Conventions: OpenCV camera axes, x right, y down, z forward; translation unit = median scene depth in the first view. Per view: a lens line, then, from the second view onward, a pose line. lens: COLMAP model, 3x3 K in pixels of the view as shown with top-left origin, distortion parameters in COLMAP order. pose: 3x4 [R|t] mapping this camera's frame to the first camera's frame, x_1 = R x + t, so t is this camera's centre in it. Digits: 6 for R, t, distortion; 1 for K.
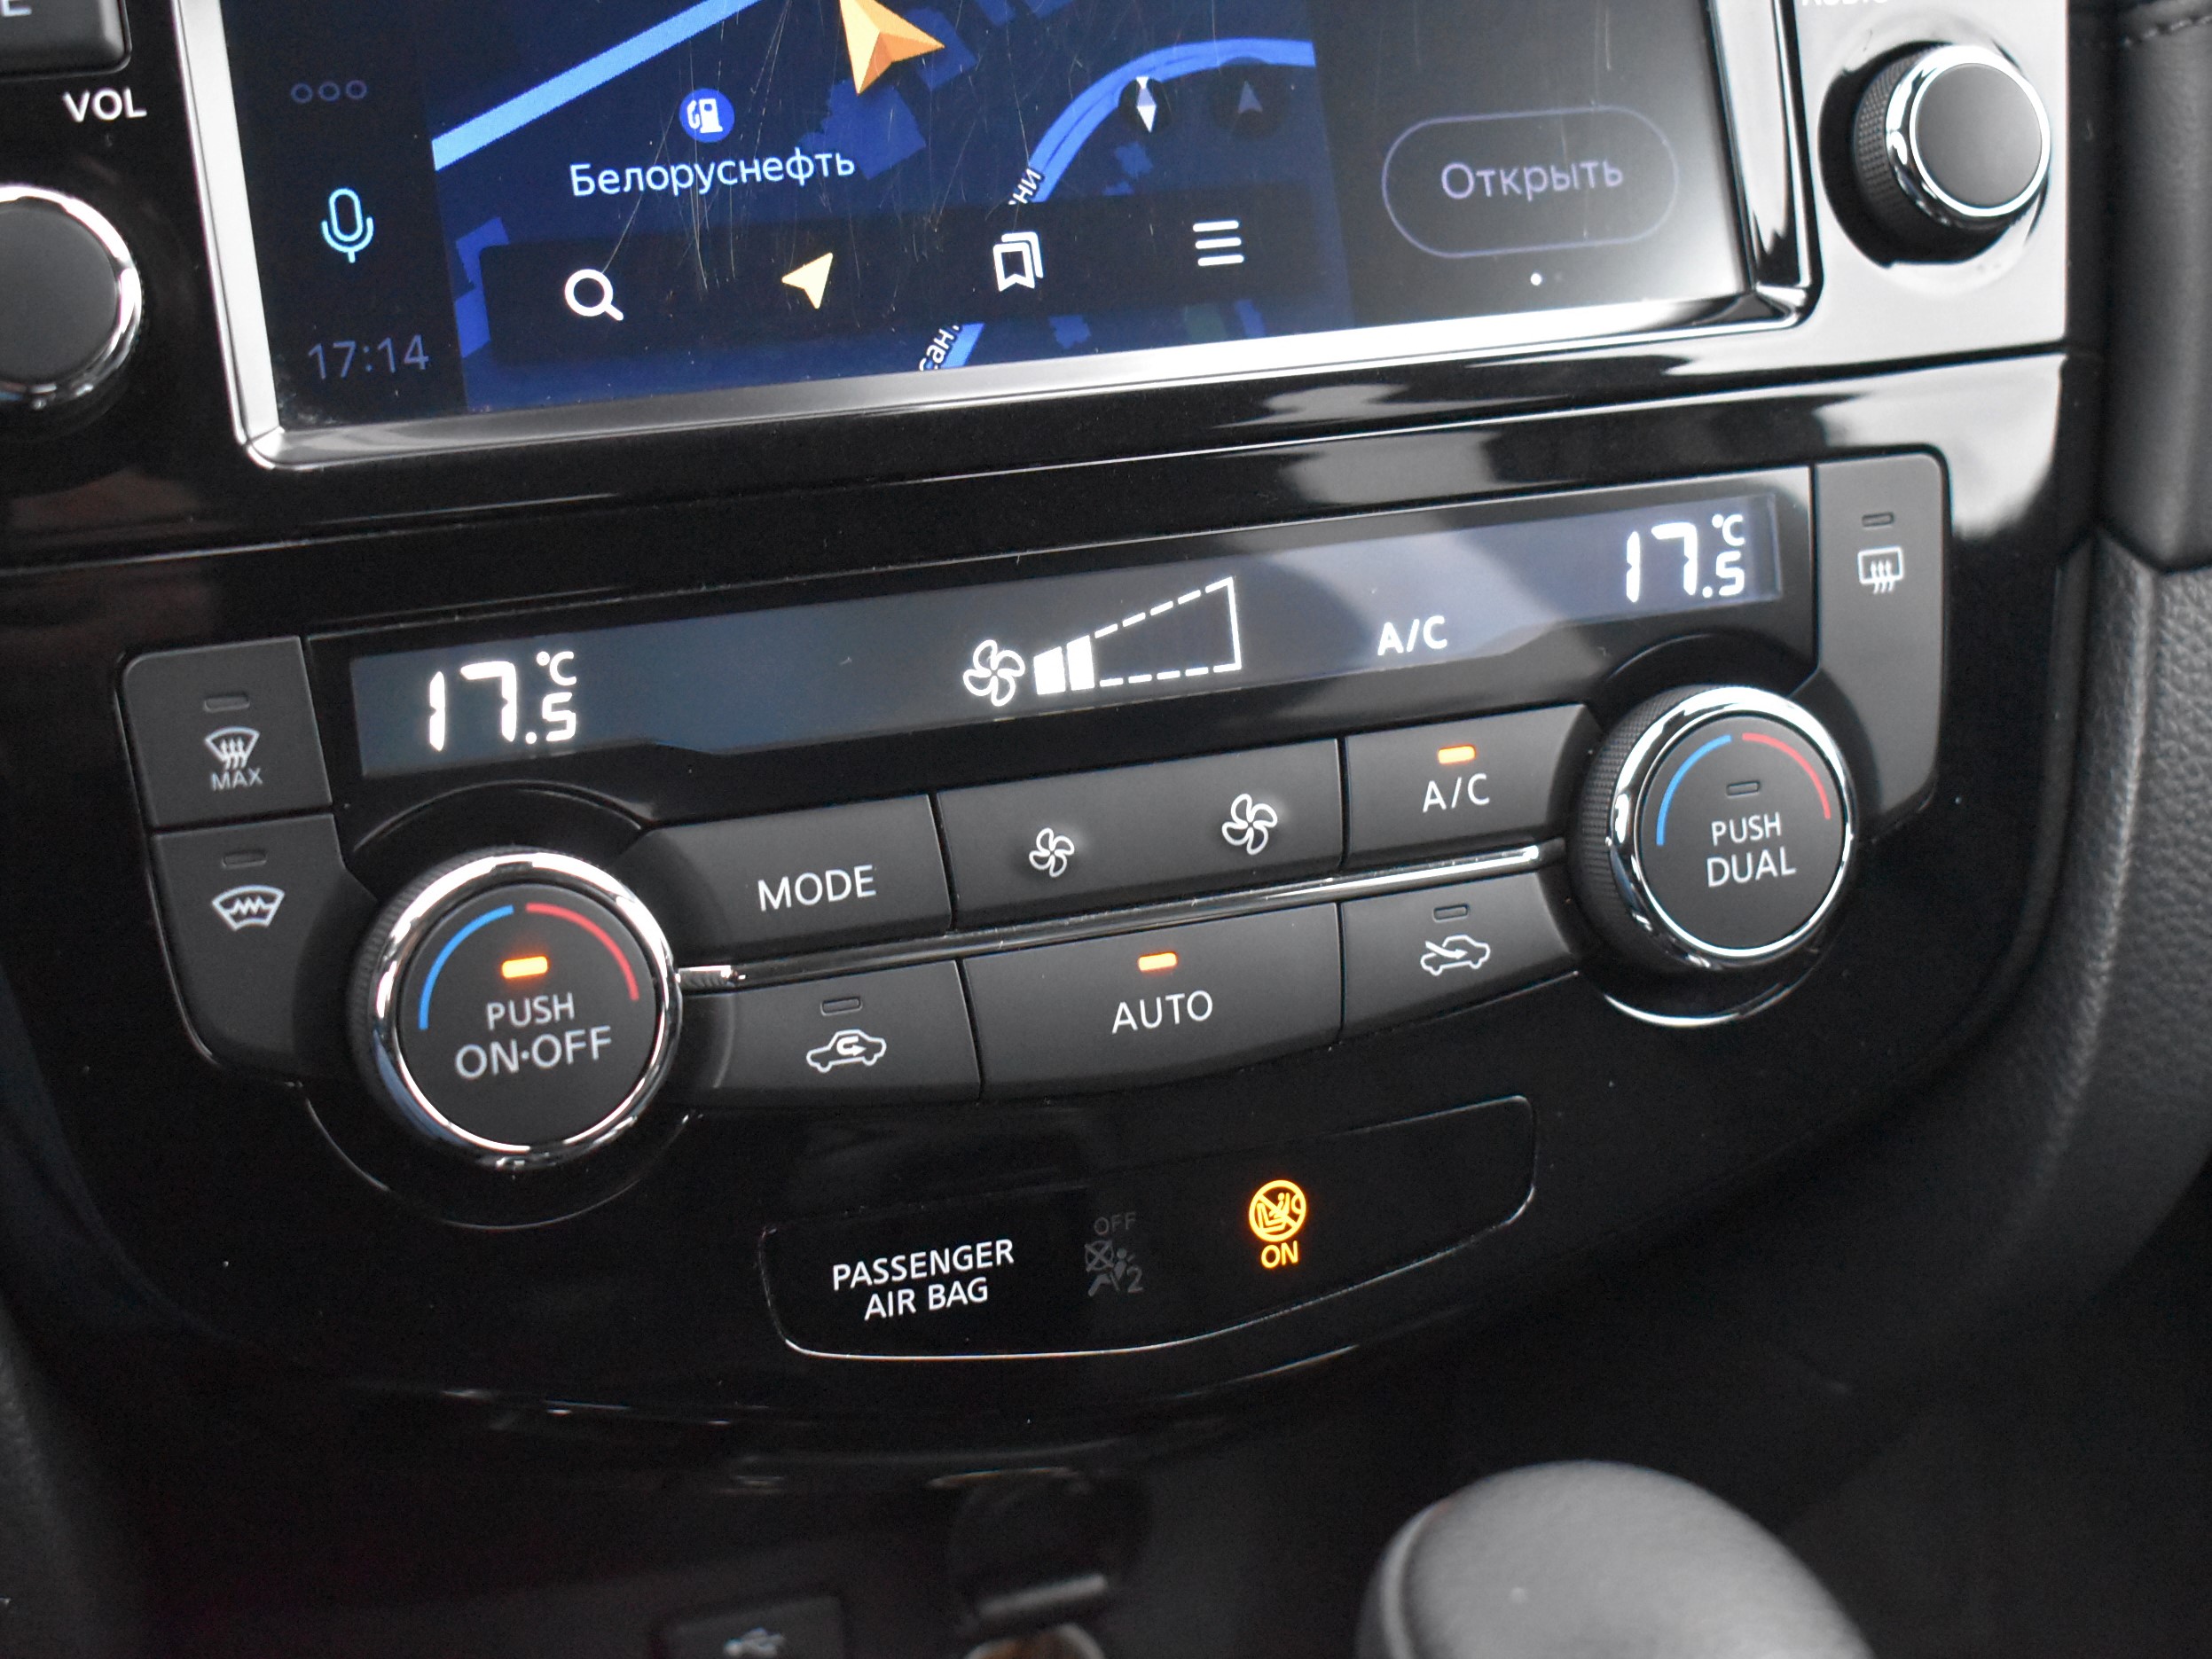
lens RADIAL K [[3928.9, 0, 1102.9], [0, 3928.9, 823.8], [0, 0, 1]] dist [-0.077149, 0.000000]
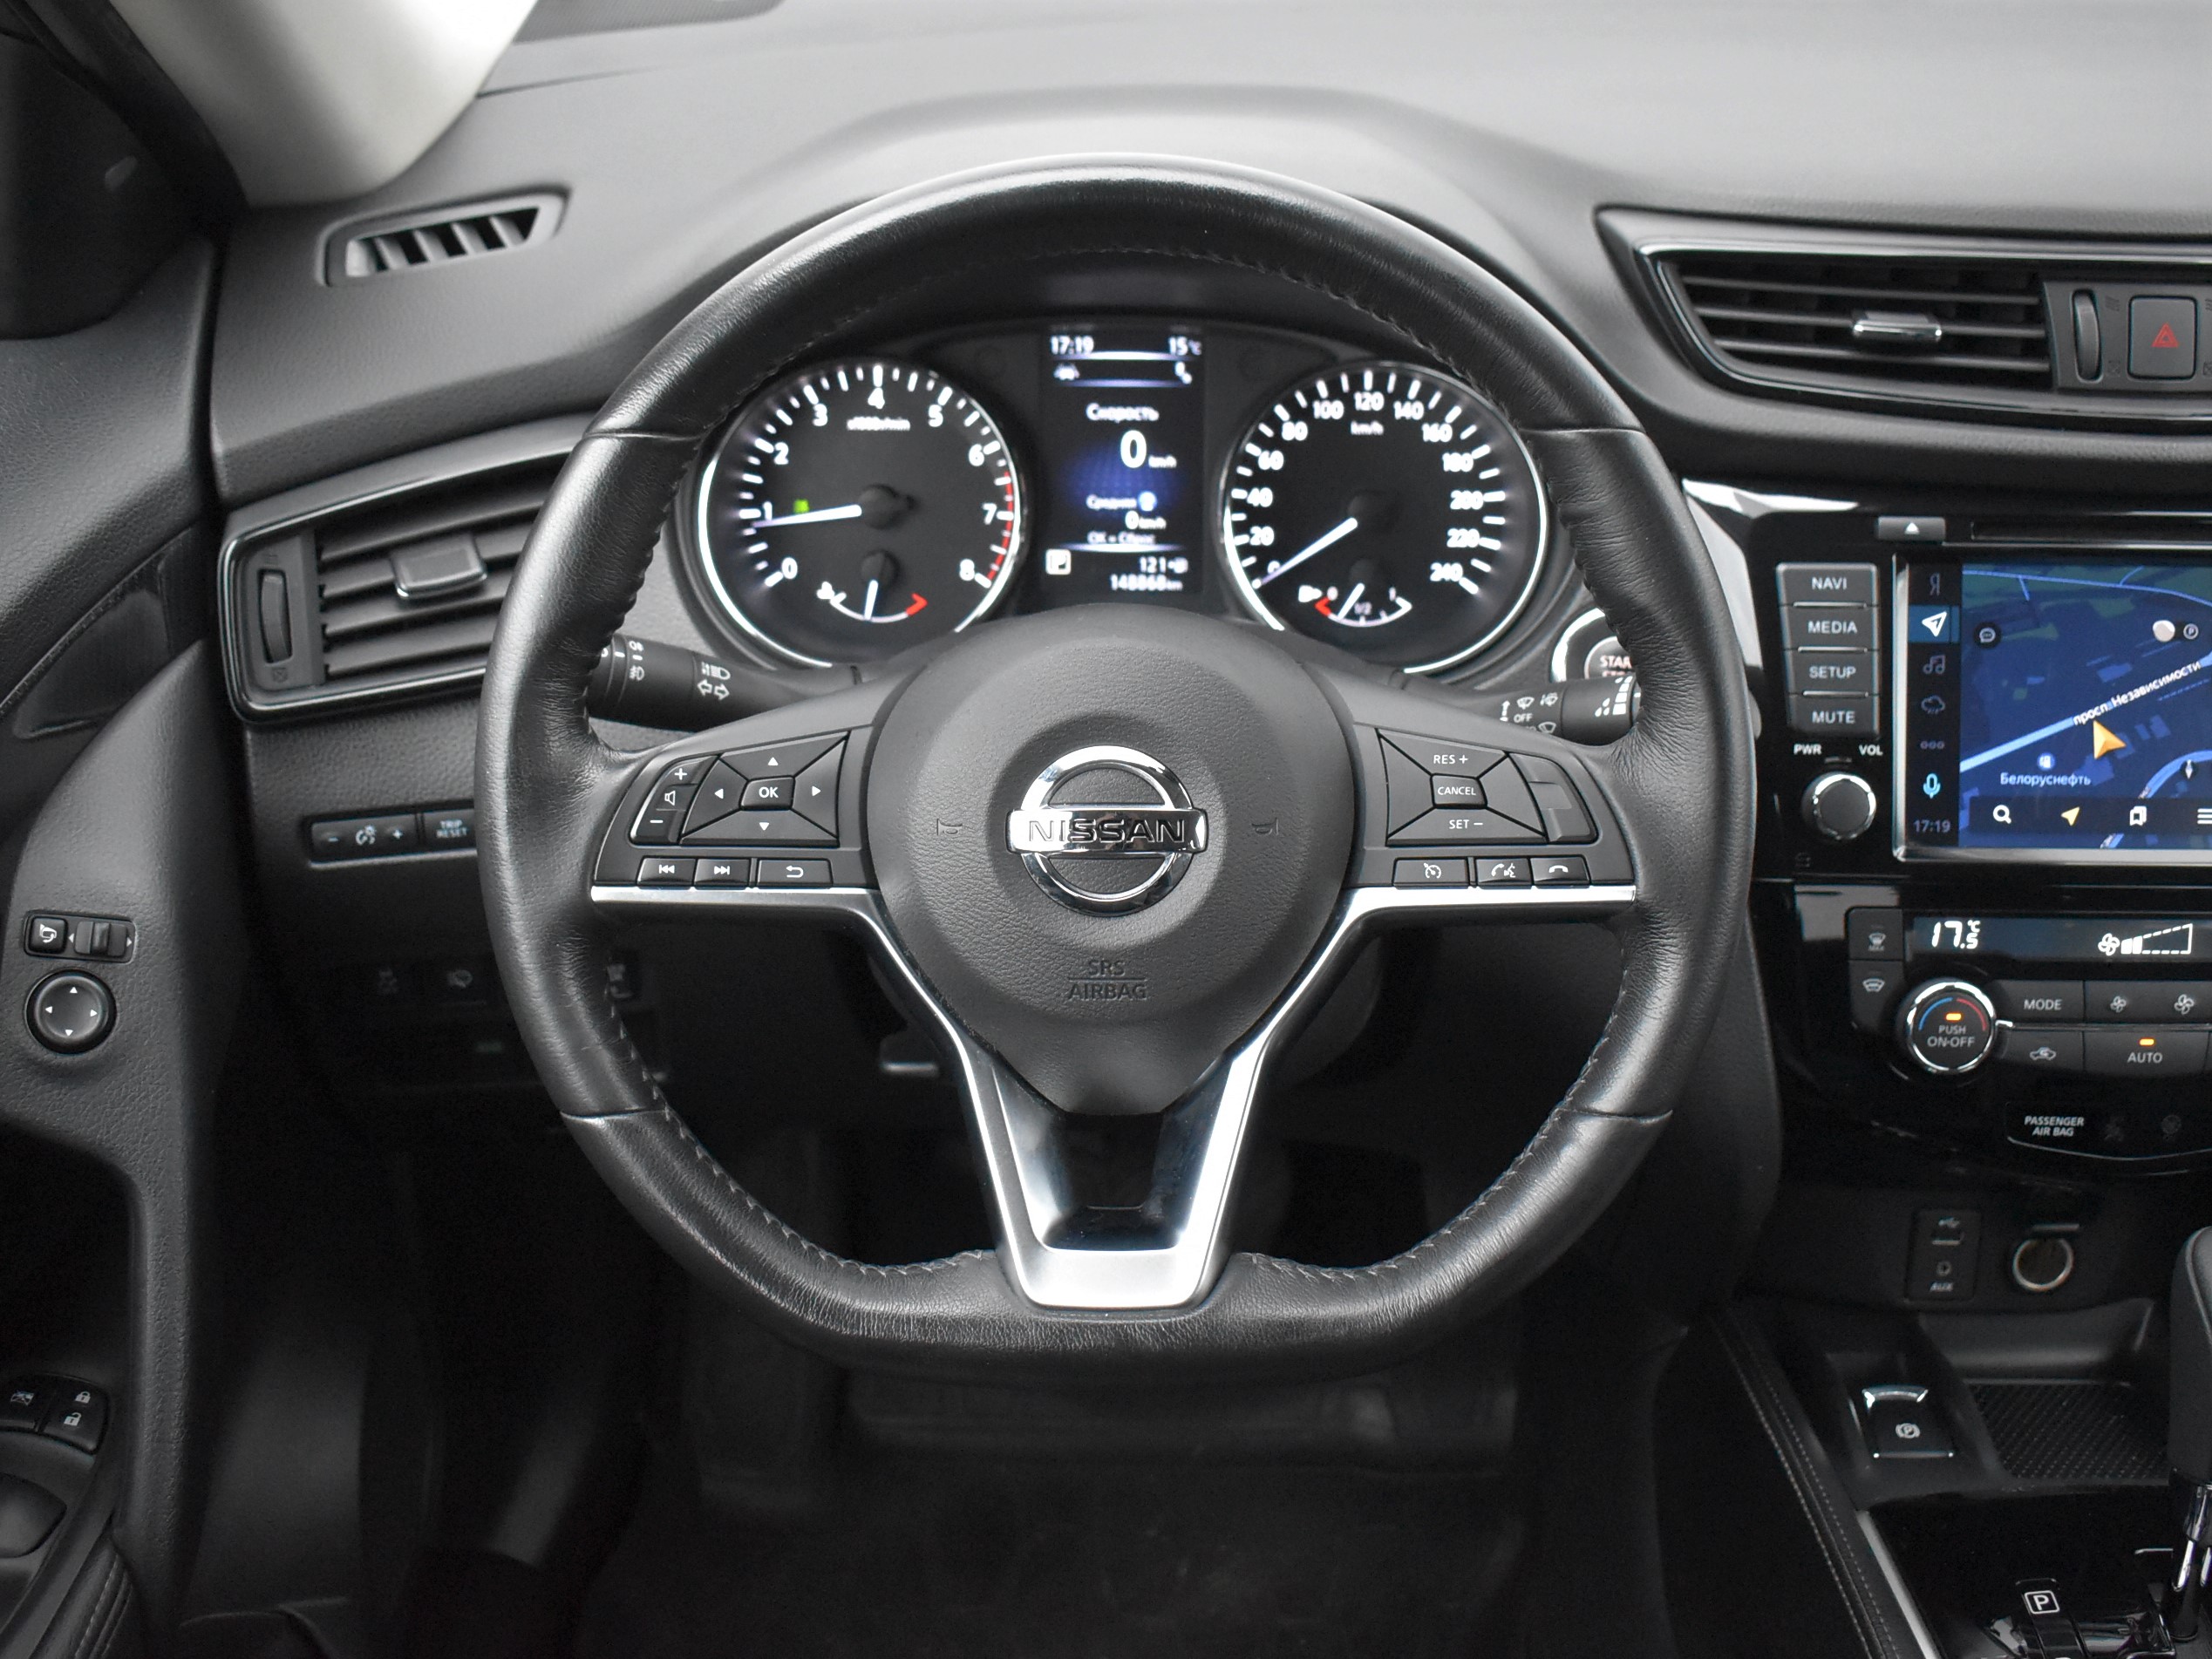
lens RADIAL K [[2507.1, 0, 1060.5], [0, 2507.1, 771.9], [0, 0, 1]] dist [-0.082975, 0.000000]
pose [[0.919160, 0.156735, -0.361358, -0.109240], [-0.136967, 0.987351, 0.079860, -0.223186], [0.369304, -0.023910, 0.929001, -1.188457]]
